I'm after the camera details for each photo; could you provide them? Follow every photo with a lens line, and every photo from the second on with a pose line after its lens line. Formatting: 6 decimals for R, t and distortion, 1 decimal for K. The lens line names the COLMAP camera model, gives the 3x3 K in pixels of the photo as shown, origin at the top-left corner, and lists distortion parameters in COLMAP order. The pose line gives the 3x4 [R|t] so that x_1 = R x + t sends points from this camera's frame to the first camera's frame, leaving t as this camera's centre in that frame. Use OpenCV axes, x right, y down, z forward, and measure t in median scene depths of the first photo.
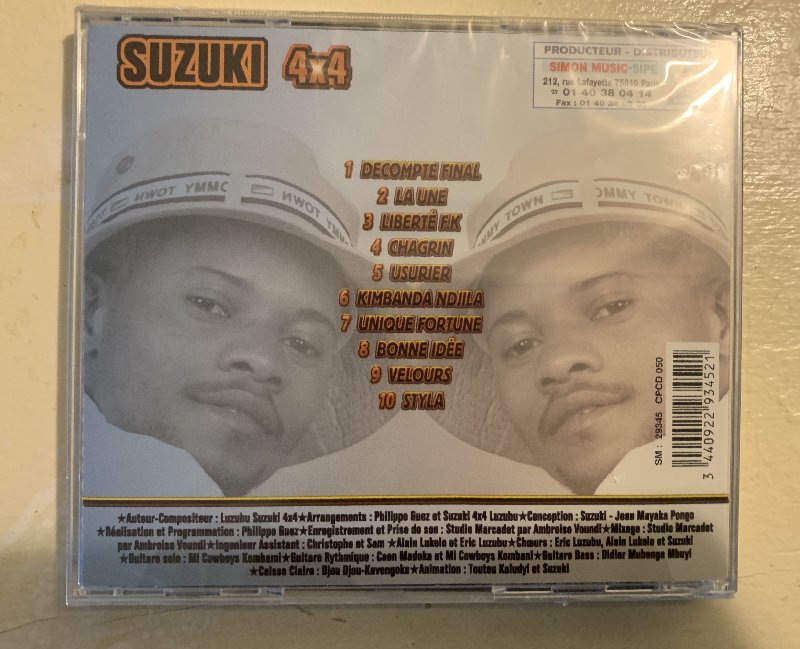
lens RADIAL K [[662.7, 0, 396.4], [0, 662.7, 323.5], [0, 0, 1]] dist [-0.076849, 0.012810]
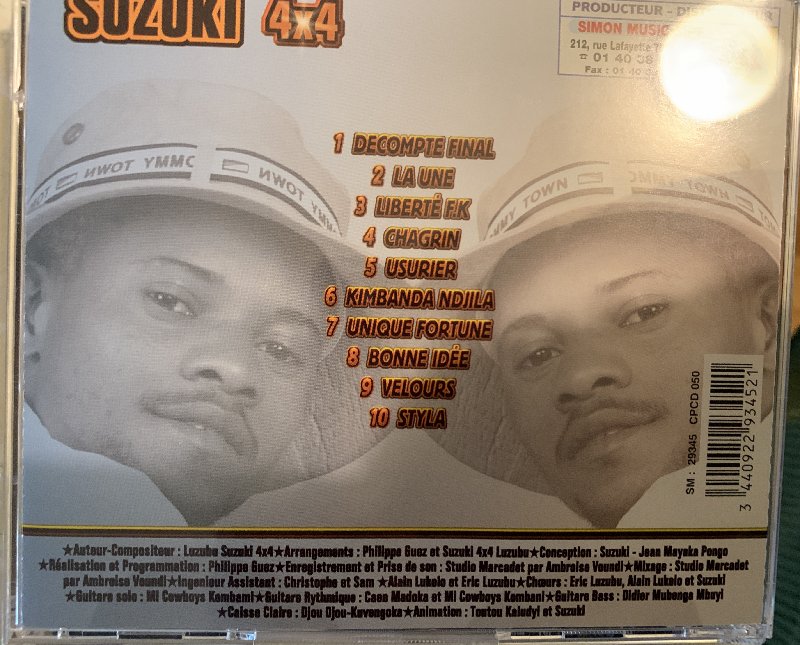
lens RADIAL K [[662.7, 0, 404.3], [0, 662.7, 324.8], [0, 0, 1]] dist [-0.076849, 0.012810]
pose [[0.999616, 0.015628, 0.022869, -0.003457], [-0.015430, 0.999842, -0.008784, 0.003834], [-0.023003, 0.008428, 0.999700, 0.146633]]
